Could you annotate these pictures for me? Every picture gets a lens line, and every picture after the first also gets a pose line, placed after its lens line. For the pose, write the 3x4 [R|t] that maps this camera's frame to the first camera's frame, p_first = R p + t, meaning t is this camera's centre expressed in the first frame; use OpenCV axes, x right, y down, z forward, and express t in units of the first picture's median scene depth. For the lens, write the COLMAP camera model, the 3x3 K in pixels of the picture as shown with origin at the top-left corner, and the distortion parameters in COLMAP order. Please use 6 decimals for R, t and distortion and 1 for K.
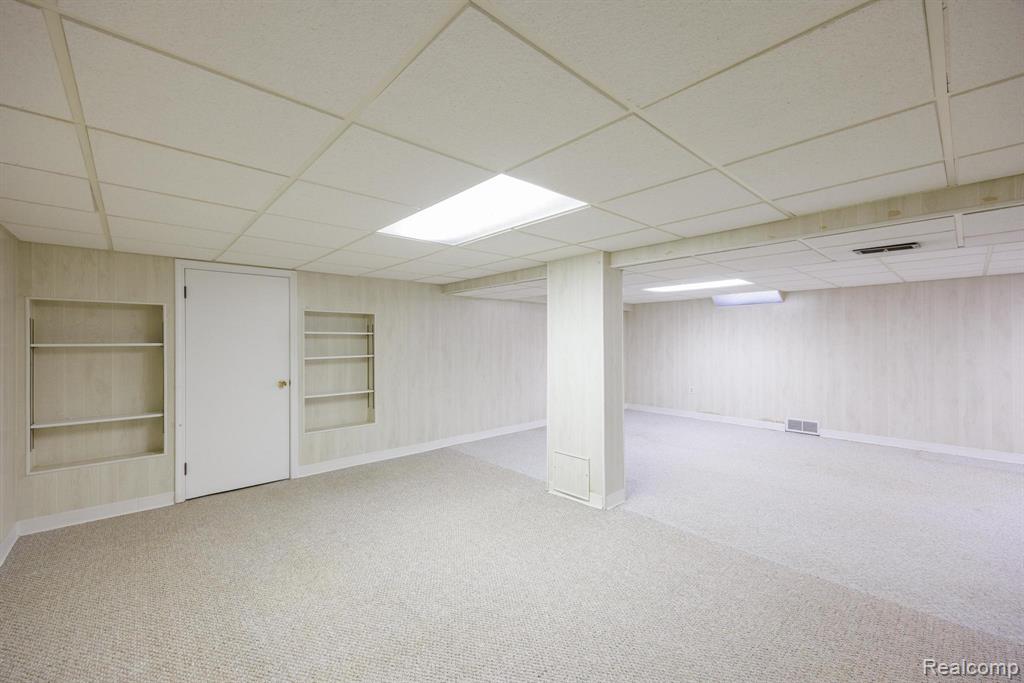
lens RADIAL K [[413.3, 0, 512.0], [0, 413.3, 341.5], [0, 0, 1]] dist [0.000457, 0.000073]
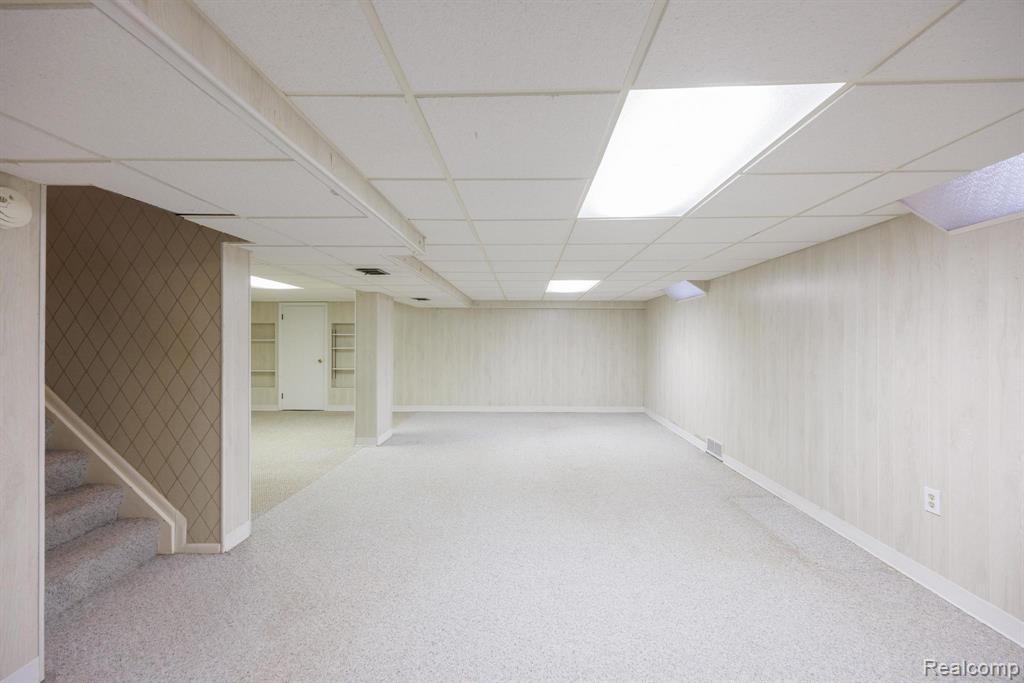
lens RADIAL K [[413.3, 0, 512.0], [0, 413.3, 341.5], [0, 0, 1]] dist [0.000457, 0.000073]
pose [[0.712103, 0.002296, -0.702071, 1.116978], [-0.004287, 0.999990, -0.001077, 0.007694], [0.702062, 0.003777, 0.712106, 0.191518]]
